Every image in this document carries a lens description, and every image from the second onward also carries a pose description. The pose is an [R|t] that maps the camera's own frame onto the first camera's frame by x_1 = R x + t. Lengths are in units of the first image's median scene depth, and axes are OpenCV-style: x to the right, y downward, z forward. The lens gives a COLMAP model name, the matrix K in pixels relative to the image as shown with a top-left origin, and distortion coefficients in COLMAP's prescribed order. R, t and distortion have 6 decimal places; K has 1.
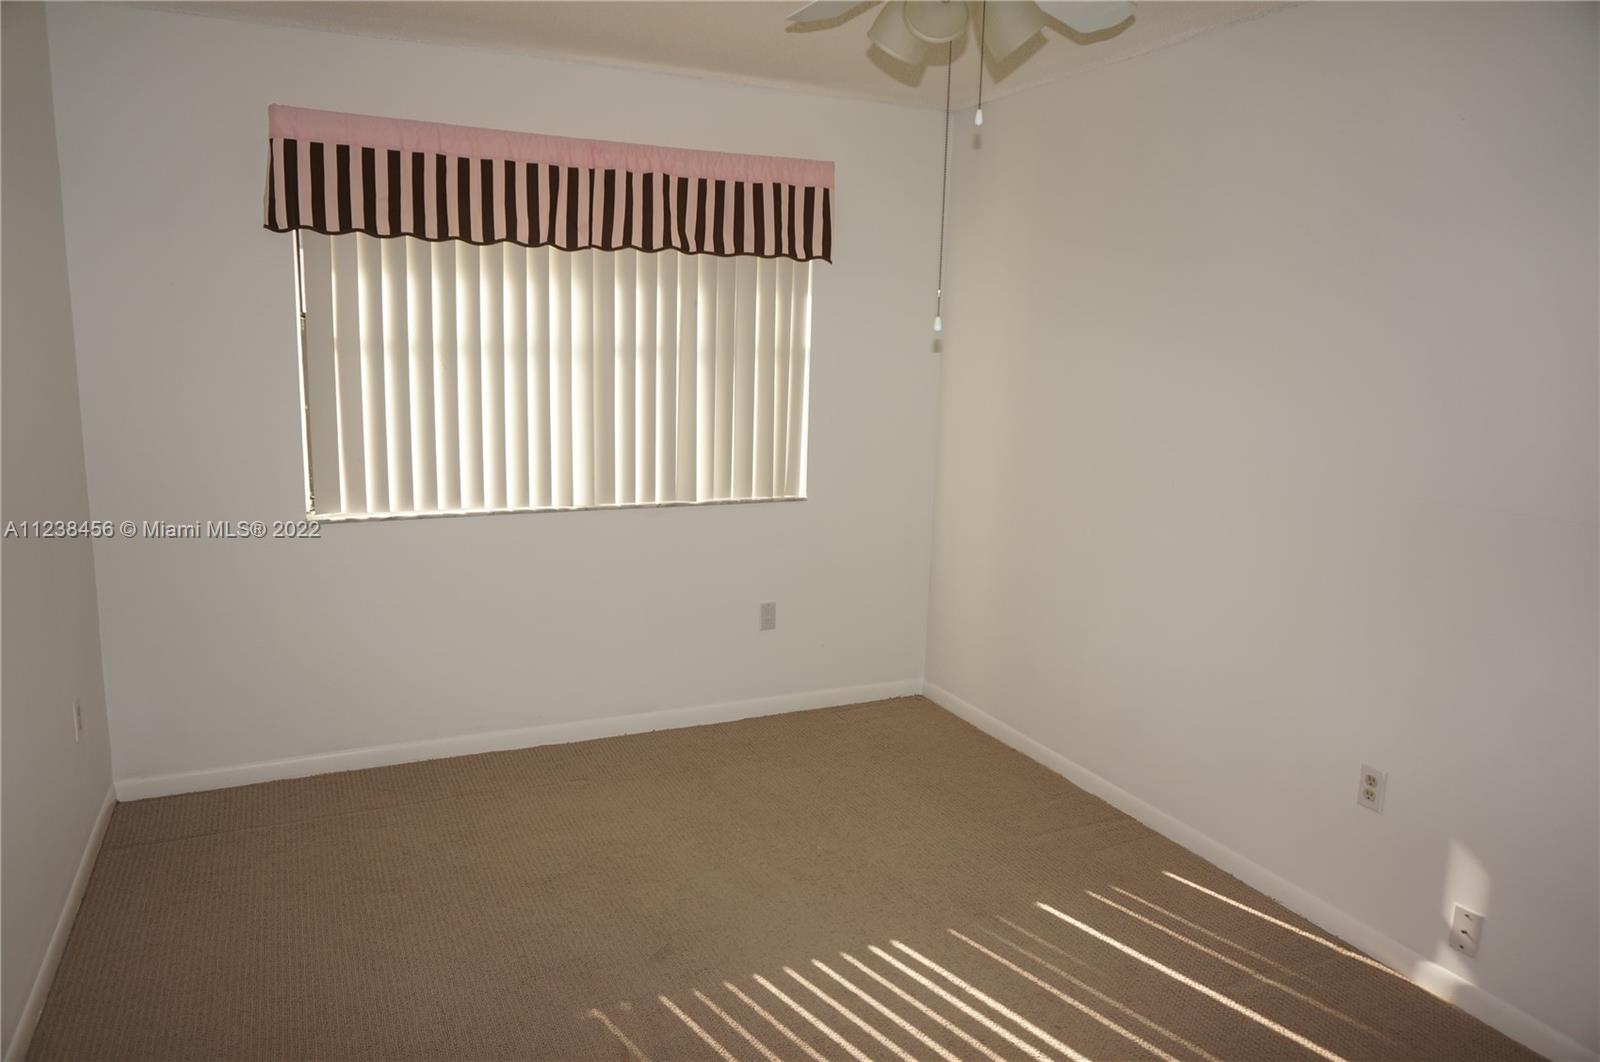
lens RADIAL K [[1061.2, 0, 800.0], [0, 1061.2, 531.0], [0, 0, 1]] dist [-0.056896, 0.040499]
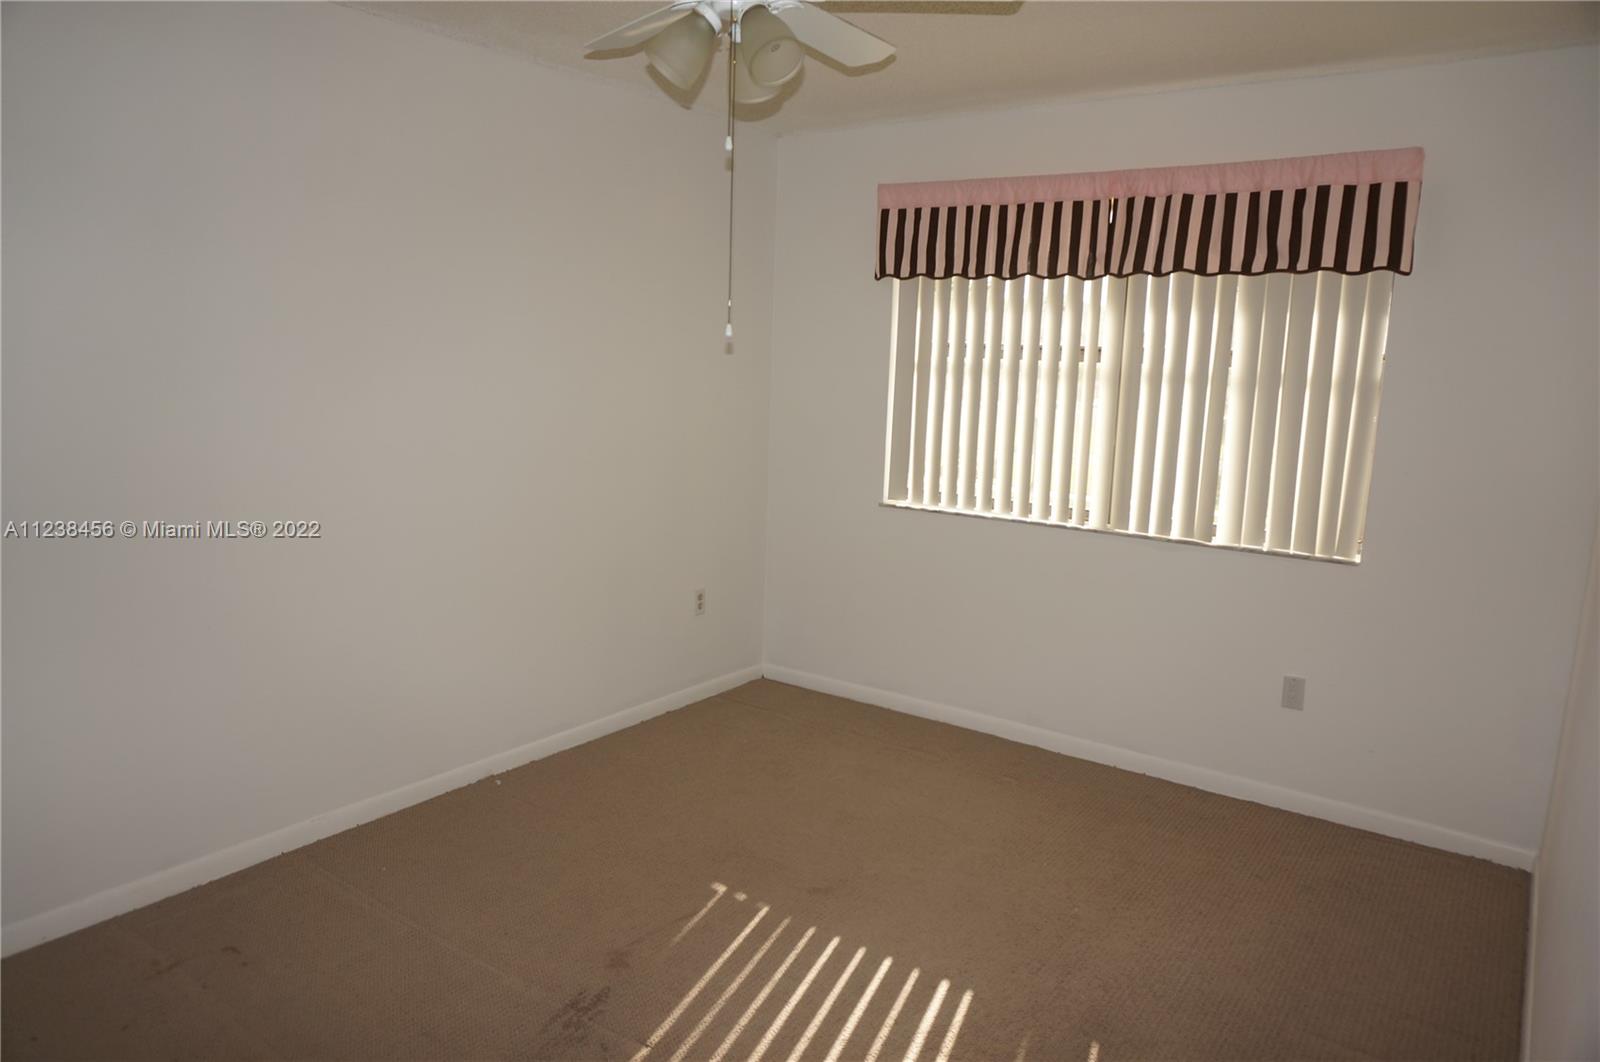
lens RADIAL K [[1061.2, 0, 800.0], [0, 1061.2, 531.0], [0, 0, 1]] dist [-0.056896, 0.040499]
pose [[0.477788, 0.134950, -0.868048, 0.540512], [-0.173225, 0.983202, 0.057507, -0.029814], [0.861227, 0.122891, 0.493139, 0.249501]]
